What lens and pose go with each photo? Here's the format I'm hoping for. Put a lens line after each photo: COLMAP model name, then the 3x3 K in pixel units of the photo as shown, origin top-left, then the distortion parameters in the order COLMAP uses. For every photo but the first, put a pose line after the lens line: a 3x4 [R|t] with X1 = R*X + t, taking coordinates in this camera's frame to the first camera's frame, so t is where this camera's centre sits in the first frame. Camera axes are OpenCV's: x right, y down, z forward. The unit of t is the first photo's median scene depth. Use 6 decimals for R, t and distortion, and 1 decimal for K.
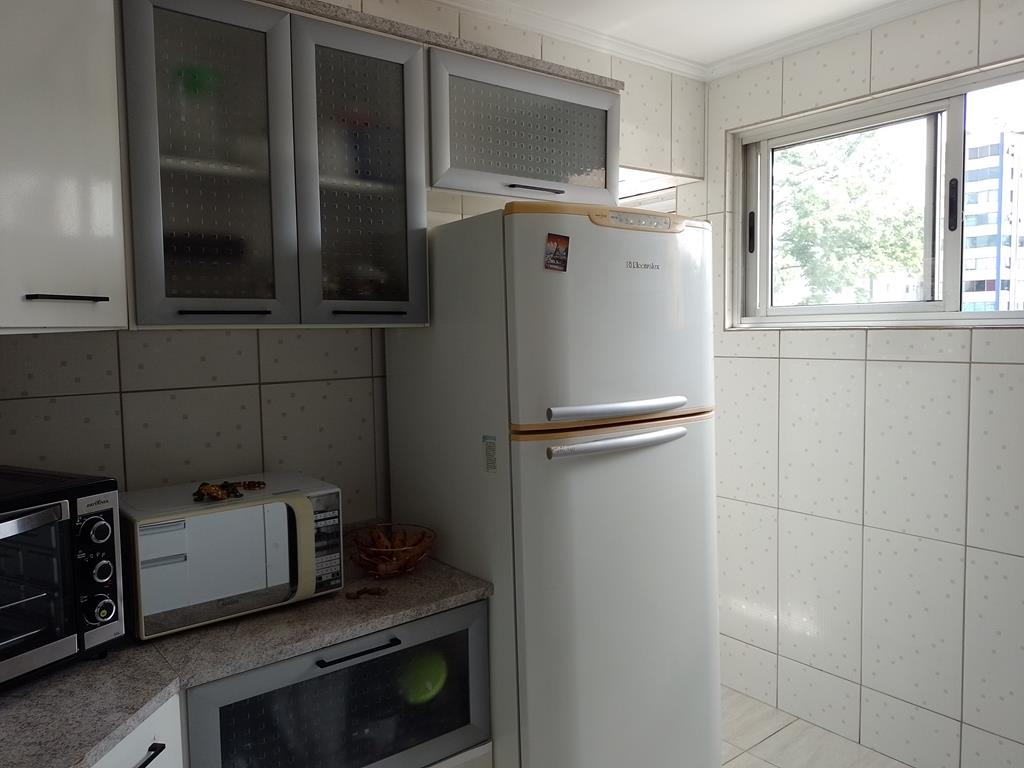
lens RADIAL K [[772.7, 0, 513.4], [0, 772.7, 381.4], [0, 0, 1]] dist [0.060819, -0.052035]
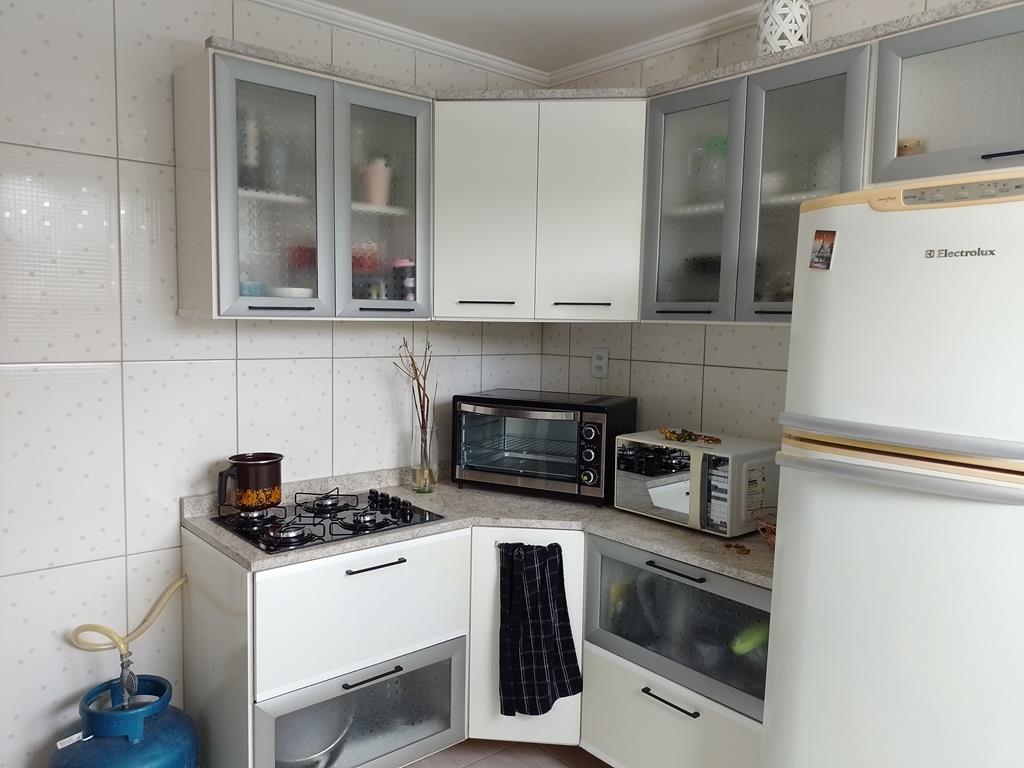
lens RADIAL K [[772.7, 0, 512.2], [0, 772.7, 384.0], [0, 0, 1]] dist [0.060819, -0.052035]
pose [[0.022916, 0.101093, -0.994613, 0.997731], [-0.094646, 0.990625, 0.098507, -0.063870], [0.995247, 0.091878, 0.032270, 0.613518]]
